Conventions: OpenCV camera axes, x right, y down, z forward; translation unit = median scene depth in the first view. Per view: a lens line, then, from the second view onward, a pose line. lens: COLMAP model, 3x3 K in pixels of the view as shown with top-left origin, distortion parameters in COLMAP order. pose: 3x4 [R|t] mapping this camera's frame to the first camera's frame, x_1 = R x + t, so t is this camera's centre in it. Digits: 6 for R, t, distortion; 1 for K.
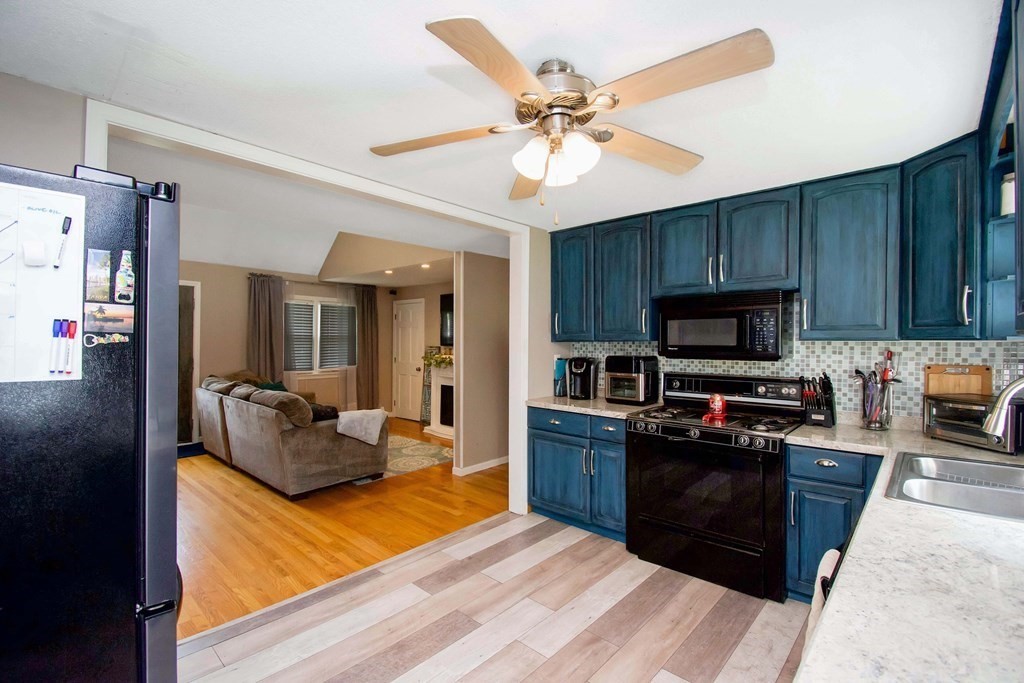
lens RADIAL K [[459.3, 0, 518.2], [0, 459.3, 333.4], [0, 0, 1]] dist [-0.003873, -0.011843]
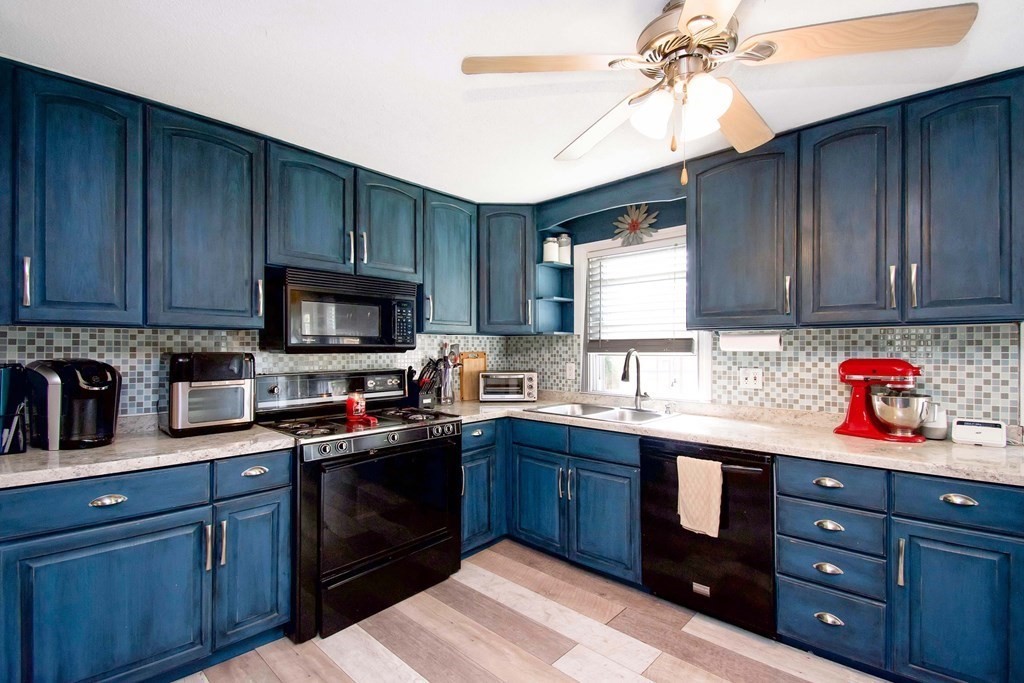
lens RADIAL K [[459.3, 0, 512.5], [0, 459.3, 347.8], [0, 0, 1]] dist [-0.003873, -0.011843]
pose [[0.016040, -0.009004, 0.999831, -0.418050], [-0.022055, 0.999713, 0.009356, 0.032226], [-0.999628, -0.022201, 0.015837, 0.691218]]
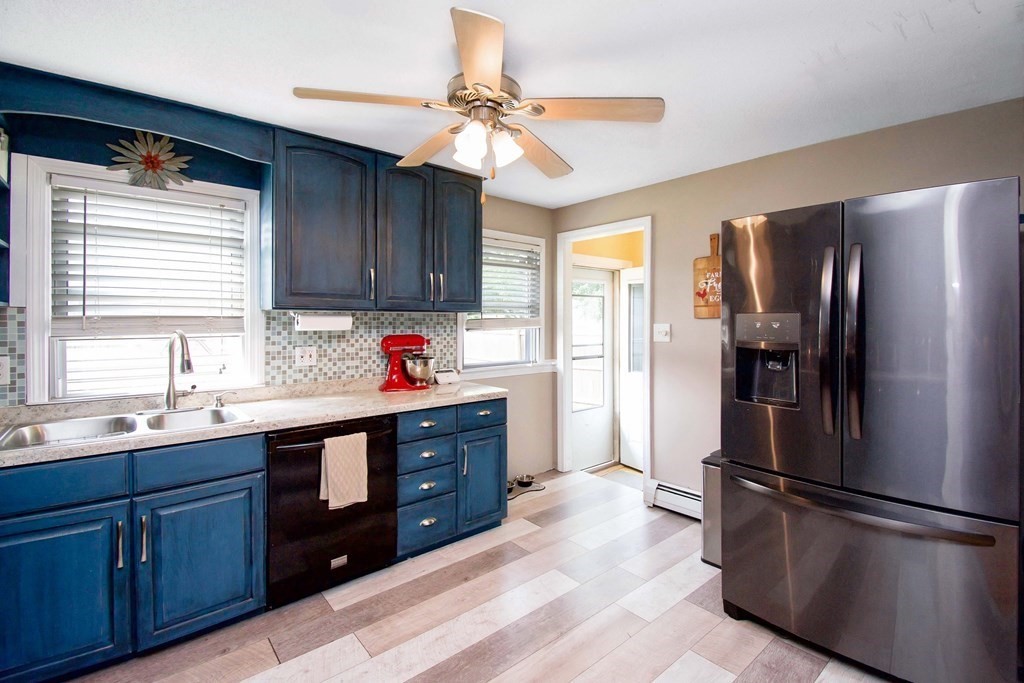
lens RADIAL K [[459.3, 0, 525.4], [0, 459.3, 319.9], [0, 0, 1]] dist [-0.003873, -0.011843]
pose [[-0.993629, -0.011069, 0.112151, -0.084415], [-0.013734, 0.999641, -0.023013, 0.030997], [-0.111856, -0.024406, -0.993425, 1.104518]]
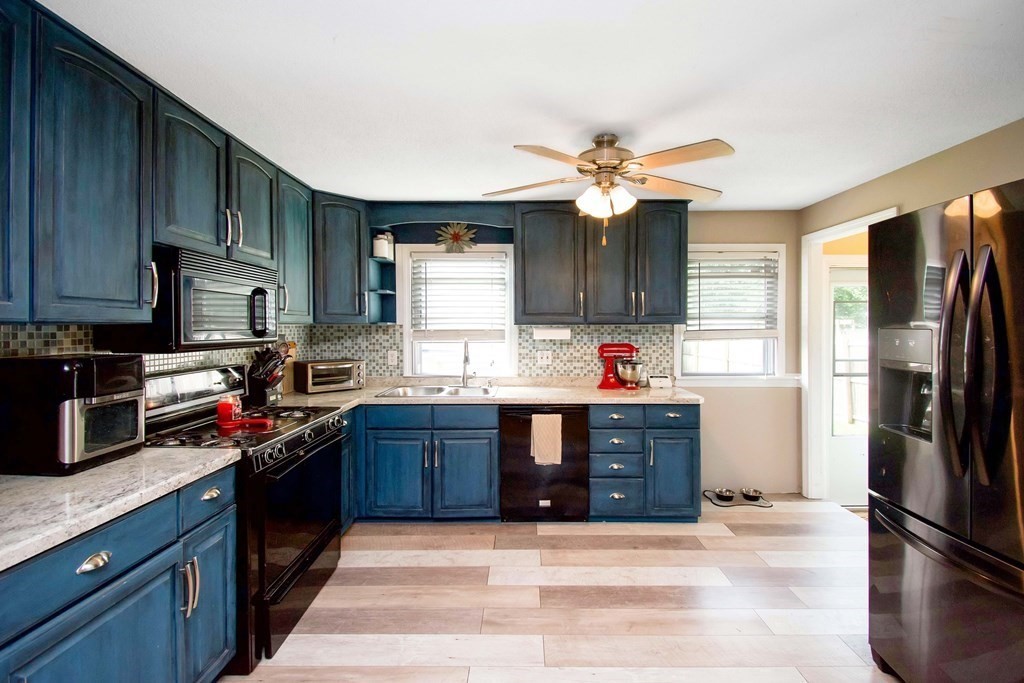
lens RADIAL K [[459.3, 0, 514.6], [0, 459.3, 330.1], [0, 0, 1]] dist [-0.003873, -0.011843]
pose [[-0.664204, -0.015124, 0.747398, -0.433510], [-0.022958, 0.999736, -0.000173, 0.014925], [-0.747198, -0.017274, -0.664376, 1.148091]]
